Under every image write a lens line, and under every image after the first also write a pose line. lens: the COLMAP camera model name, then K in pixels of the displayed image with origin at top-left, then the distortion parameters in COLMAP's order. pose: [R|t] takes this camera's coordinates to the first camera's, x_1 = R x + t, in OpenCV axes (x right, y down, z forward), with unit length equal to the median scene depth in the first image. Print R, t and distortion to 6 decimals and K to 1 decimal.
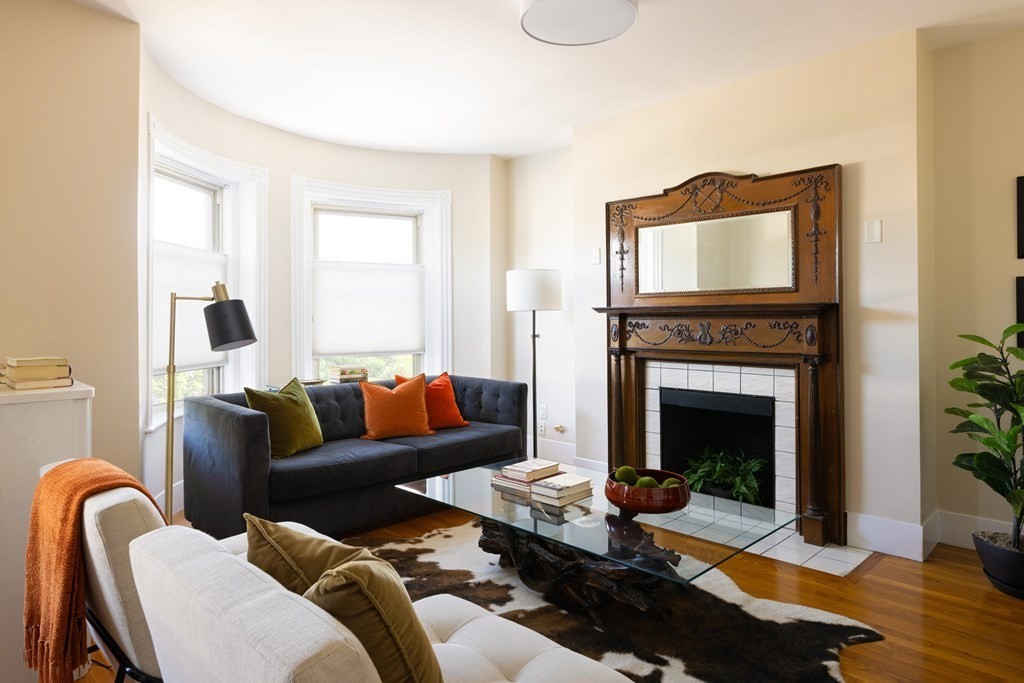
lens RADIAL K [[608.1, 0, 503.9], [0, 608.1, 330.3], [0, 0, 1]] dist [0.003651, -0.000750]
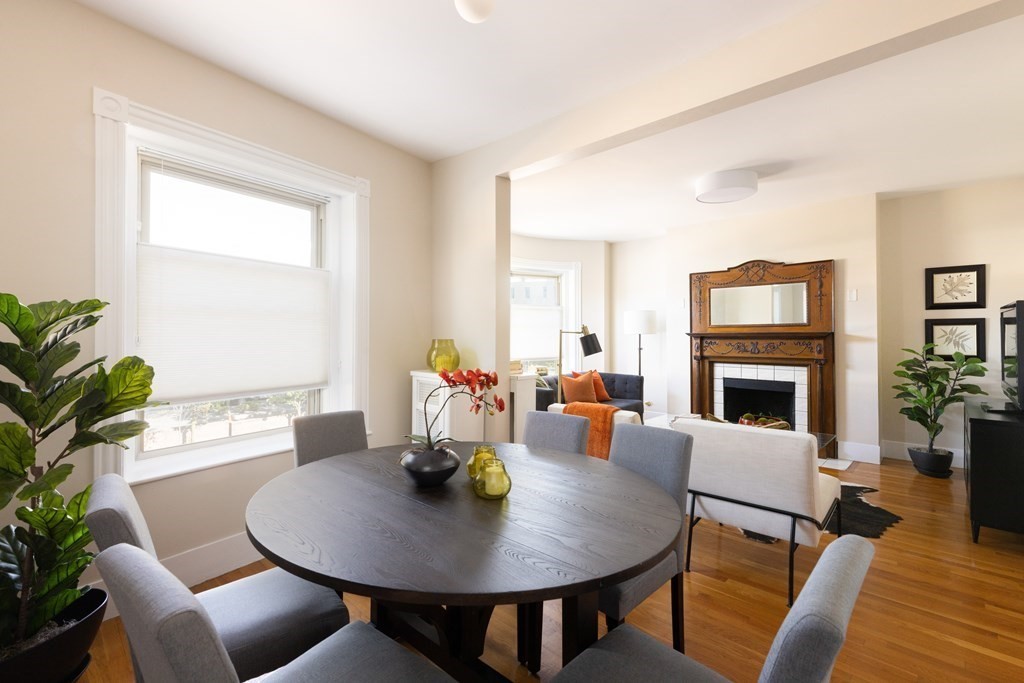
lens RADIAL K [[455.9, 0, 512.0], [0, 455.9, 341.5], [0, 0, 1]] dist [-0.001100, 0.000025]
pose [[0.999352, 0.000232, 0.035988, -0.469633], [-0.000099, 0.999993, -0.003704, -0.008793], [-0.035989, 0.003698, 0.999345, -0.362423]]
